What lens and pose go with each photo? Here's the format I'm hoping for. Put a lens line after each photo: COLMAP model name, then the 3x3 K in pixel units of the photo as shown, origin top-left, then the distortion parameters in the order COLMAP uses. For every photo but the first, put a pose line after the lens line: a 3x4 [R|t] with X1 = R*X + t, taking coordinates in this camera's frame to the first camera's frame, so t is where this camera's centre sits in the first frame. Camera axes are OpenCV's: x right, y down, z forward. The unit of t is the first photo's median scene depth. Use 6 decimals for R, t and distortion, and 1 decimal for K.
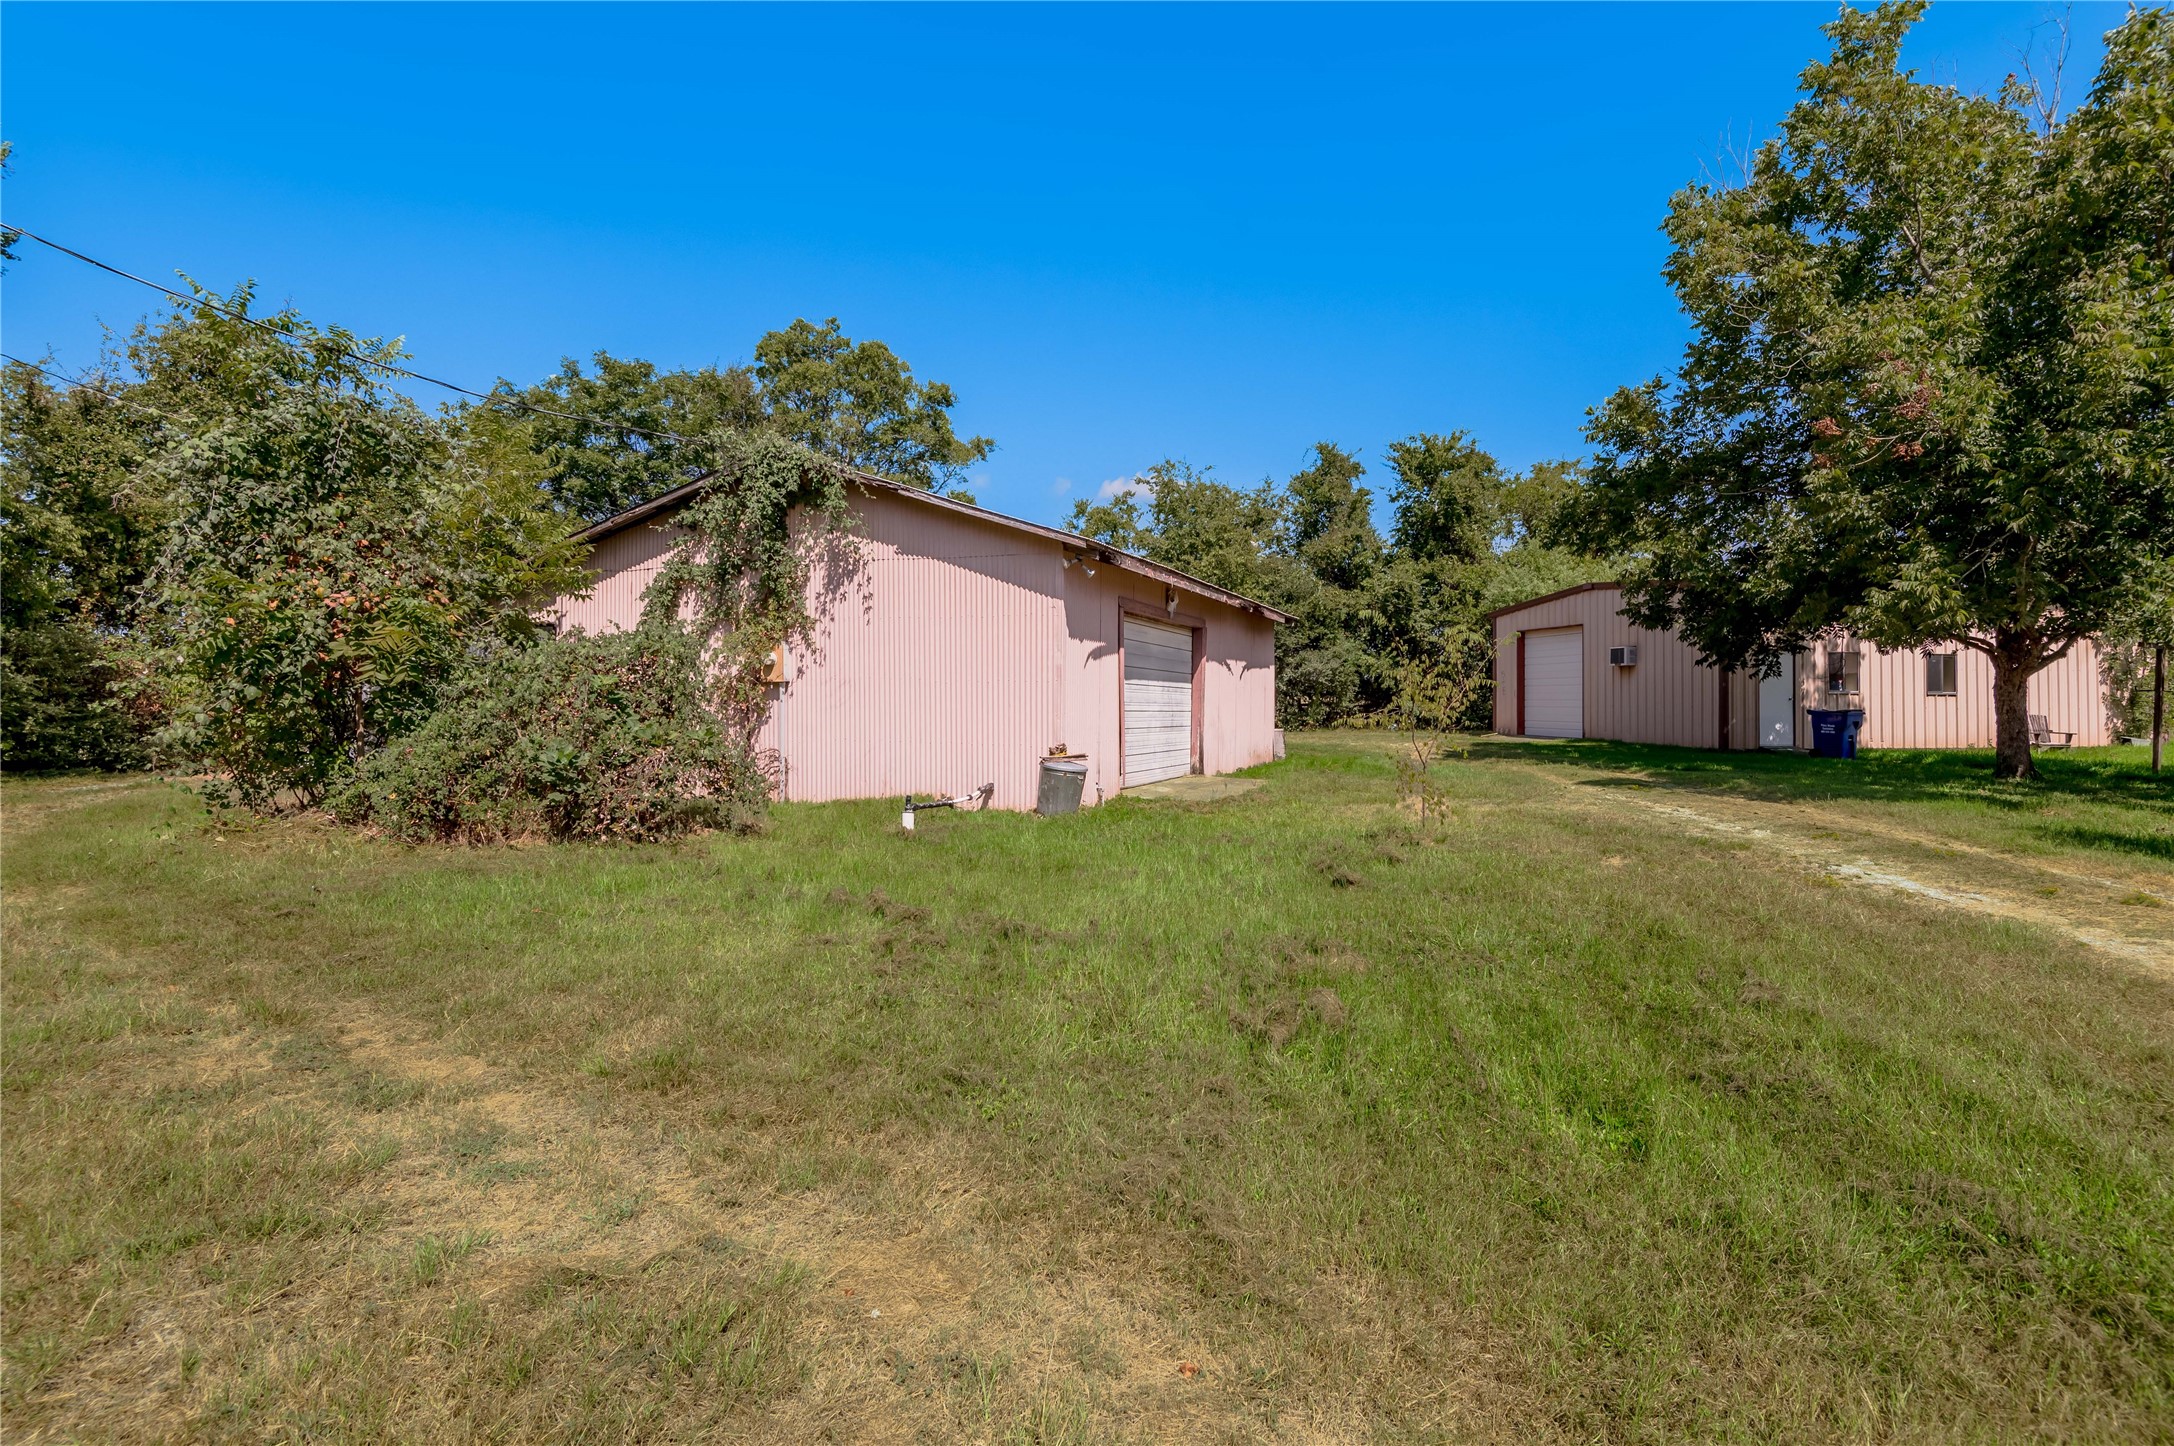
lens RADIAL K [[1008.3, 0, 1103.1], [0, 1008.3, 708.9], [0, 0, 1]] dist [0.026443, -0.012970]
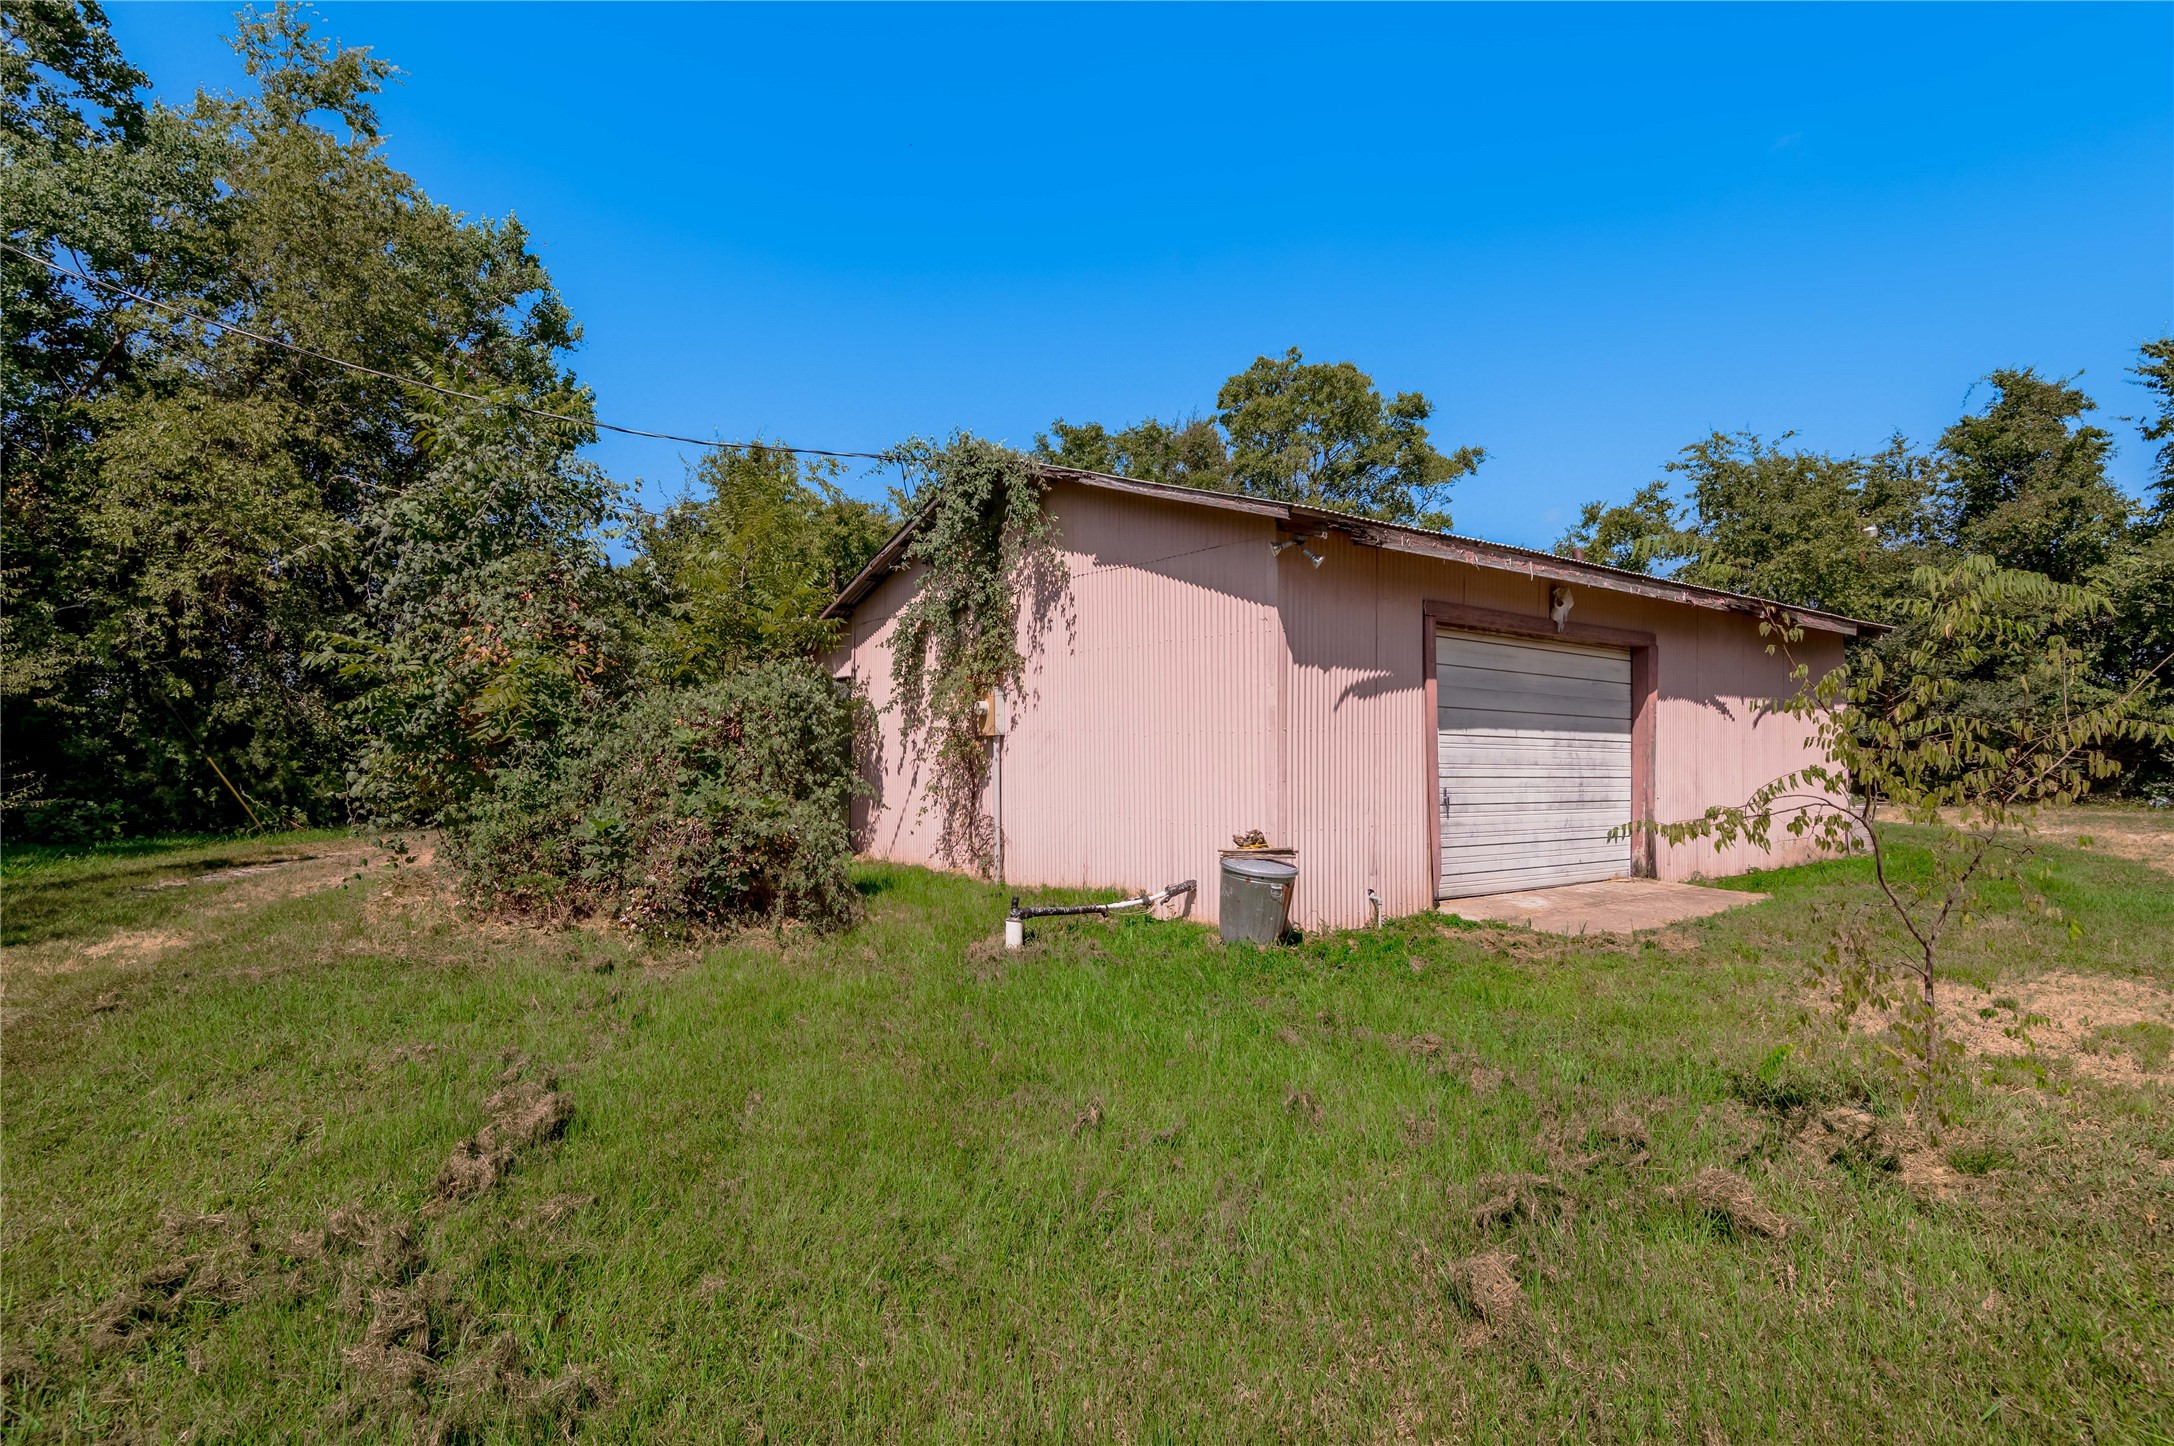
lens RADIAL K [[1008.3, 0, 1074.2], [0, 1008.3, 723.3], [0, 0, 1]] dist [0.026443, -0.012970]
pose [[0.843284, -0.013144, -0.537307, 0.135407], [-0.007765, 0.999299, -0.036631, -0.005569], [0.537412, 0.035063, 0.842591, 0.263151]]
